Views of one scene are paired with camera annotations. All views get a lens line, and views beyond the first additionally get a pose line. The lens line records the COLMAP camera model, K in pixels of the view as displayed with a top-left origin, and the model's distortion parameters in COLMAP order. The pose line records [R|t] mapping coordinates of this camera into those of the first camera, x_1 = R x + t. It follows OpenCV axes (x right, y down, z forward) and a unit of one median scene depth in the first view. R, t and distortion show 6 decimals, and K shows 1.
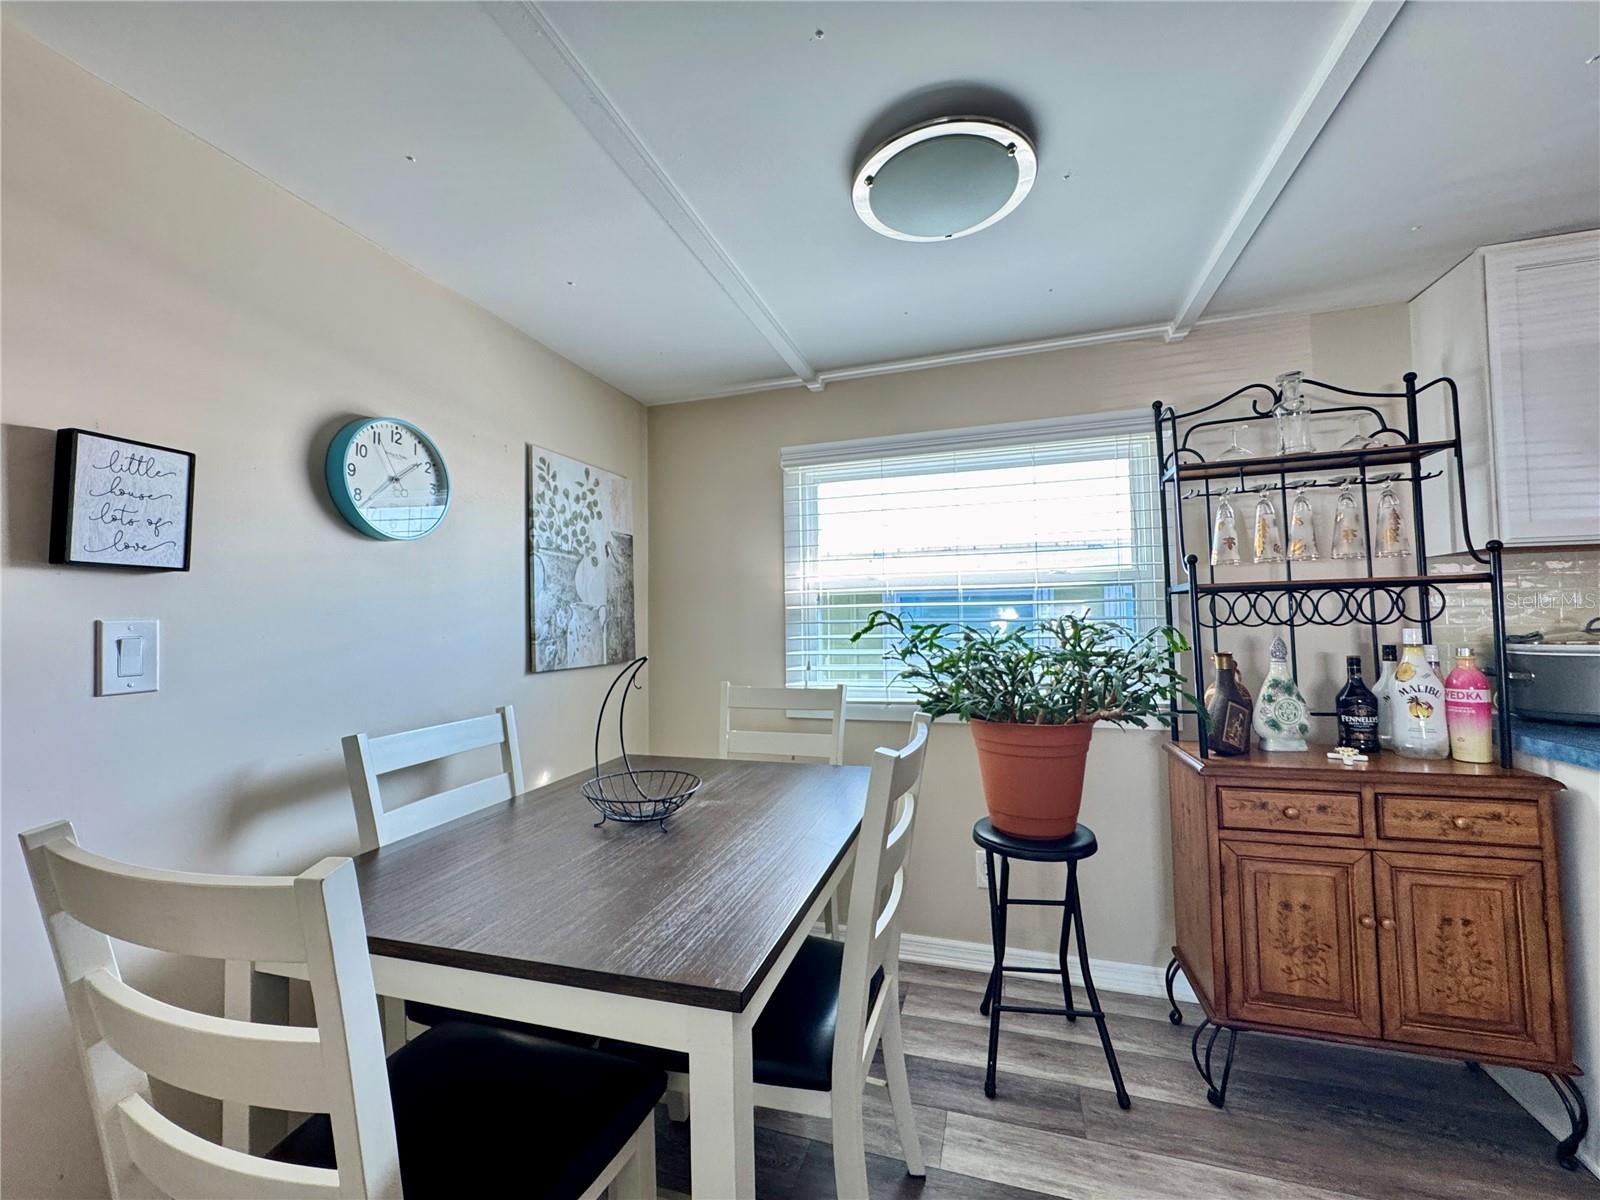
lens RADIAL K [[640.2, 0, 795.2], [0, 640.2, 597.9], [0, 0, 1]] dist [-0.005455, 0.000569]
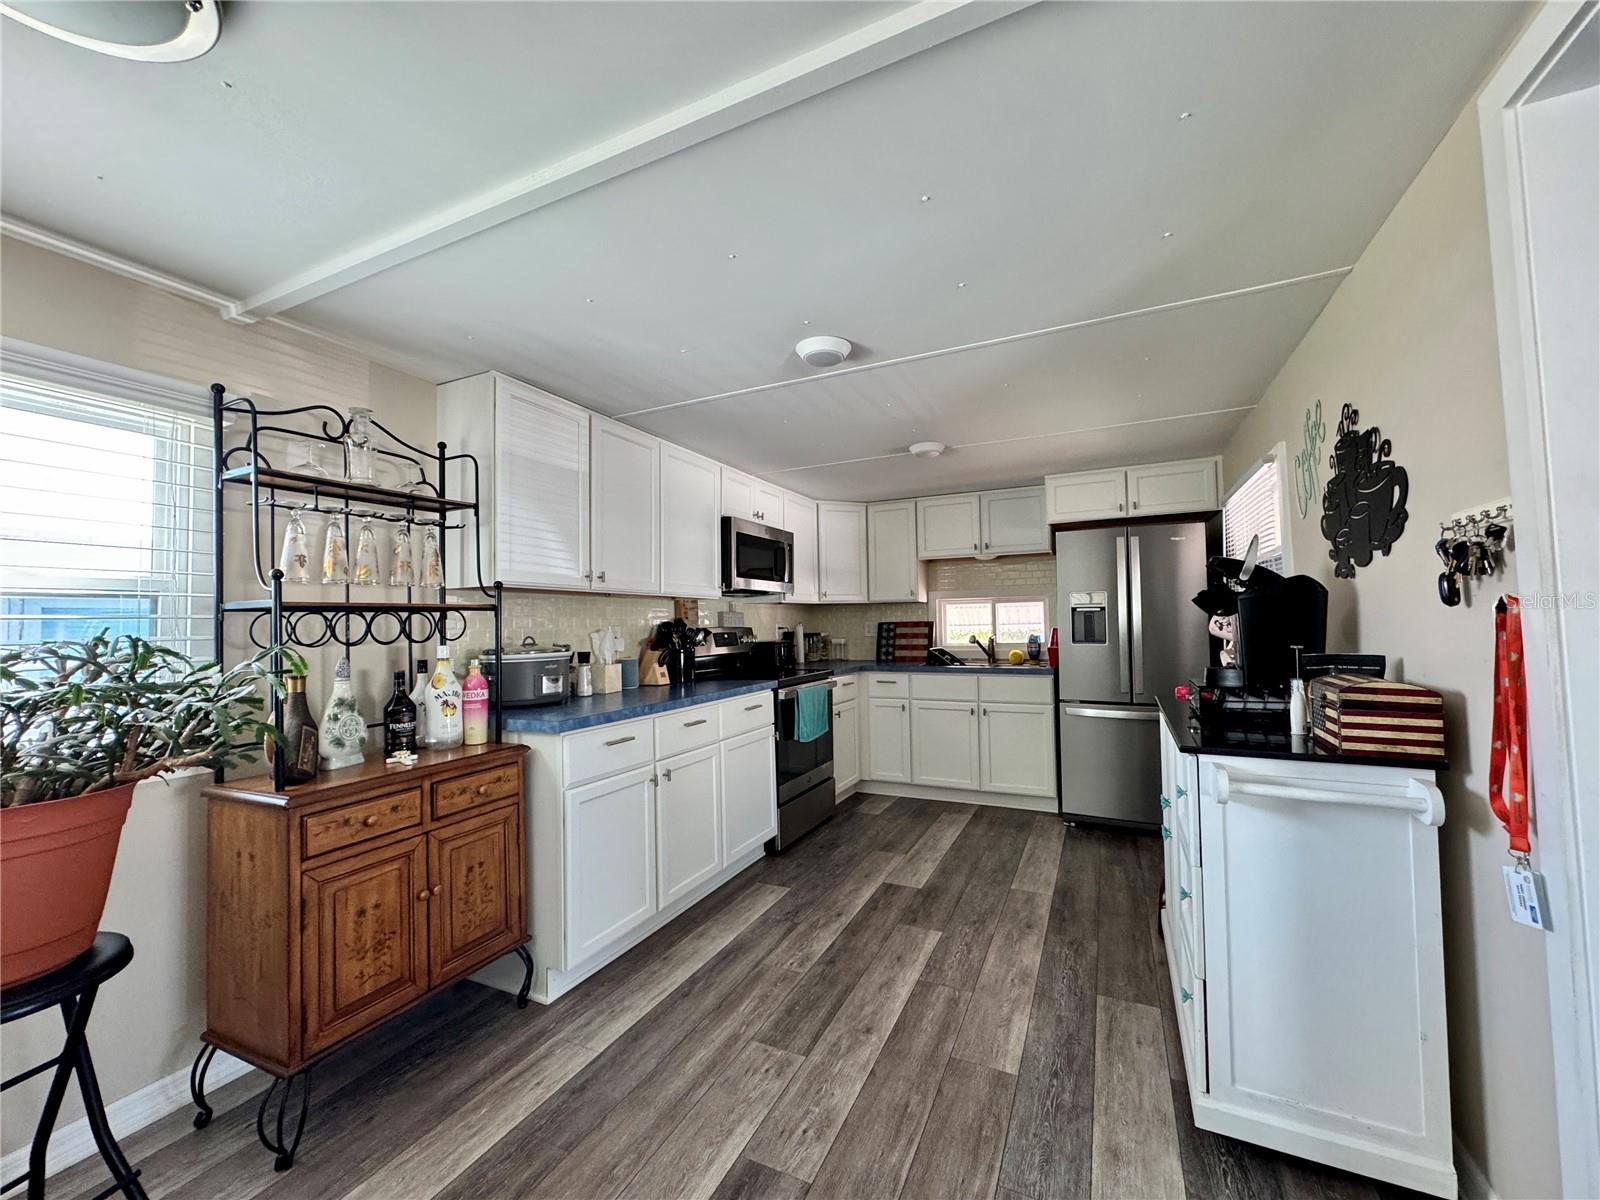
lens RADIAL K [[640.2, 0, 797.5], [0, 640.2, 598.3], [0, 0, 1]] dist [-0.005455, 0.000569]
pose [[0.132842, 0.054560, 0.989634, -0.183423], [-0.017991, 0.998452, -0.052631, 0.008533], [-0.990974, -0.010813, 0.133618, 0.142929]]
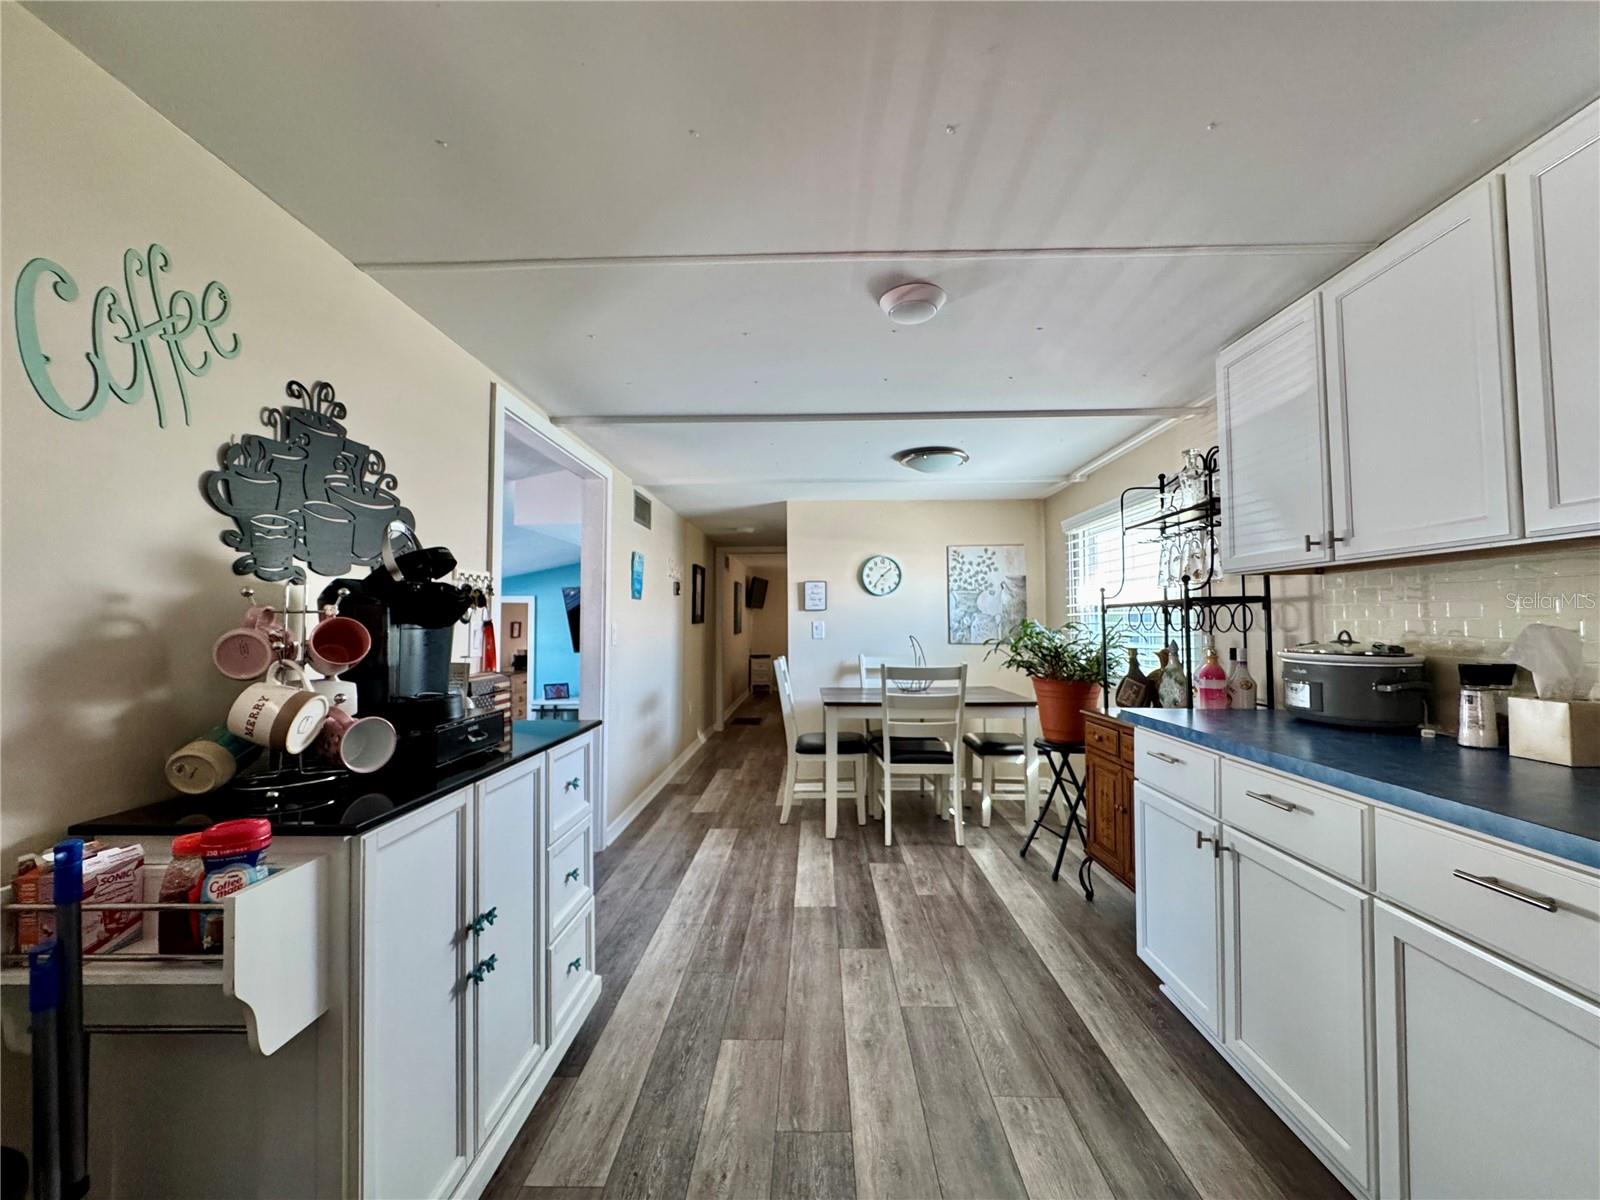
lens RADIAL K [[640.2, 0, 802.9], [0, 640.2, 599.9], [0, 0, 1]] dist [-0.005455, 0.000569]
pose [[0.291252, -0.021972, -0.956394, 2.018867], [0.037011, 0.999247, -0.011686, -0.043798], [0.955930, -0.031994, 0.291846, -0.240658]]
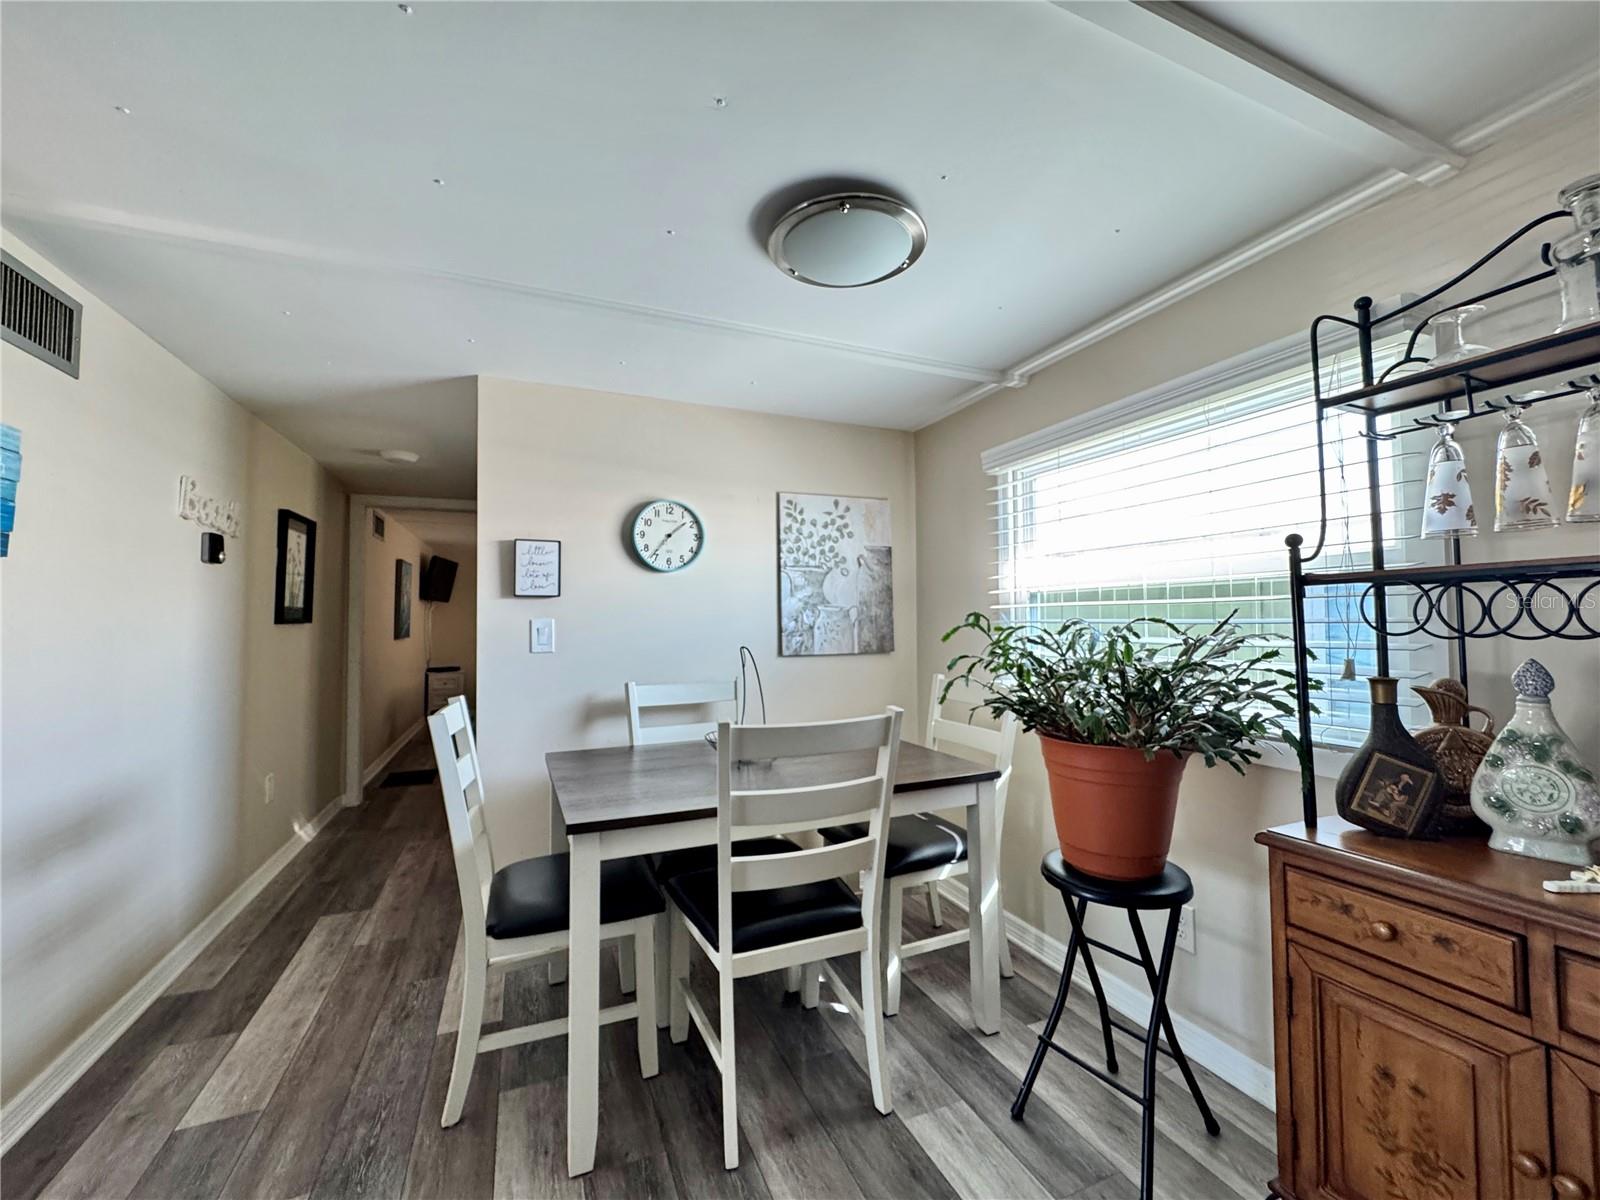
lens RADIAL K [[640.2, 0, 798.2], [0, 640.2, 597.7], [0, 0, 1]] dist [-0.005455, 0.000569]
pose [[0.658012, -0.016820, -0.752819, 0.799097], [0.026268, 0.999655, 0.000624, -0.012706], [0.752549, -0.020186, 0.658227, 0.130530]]
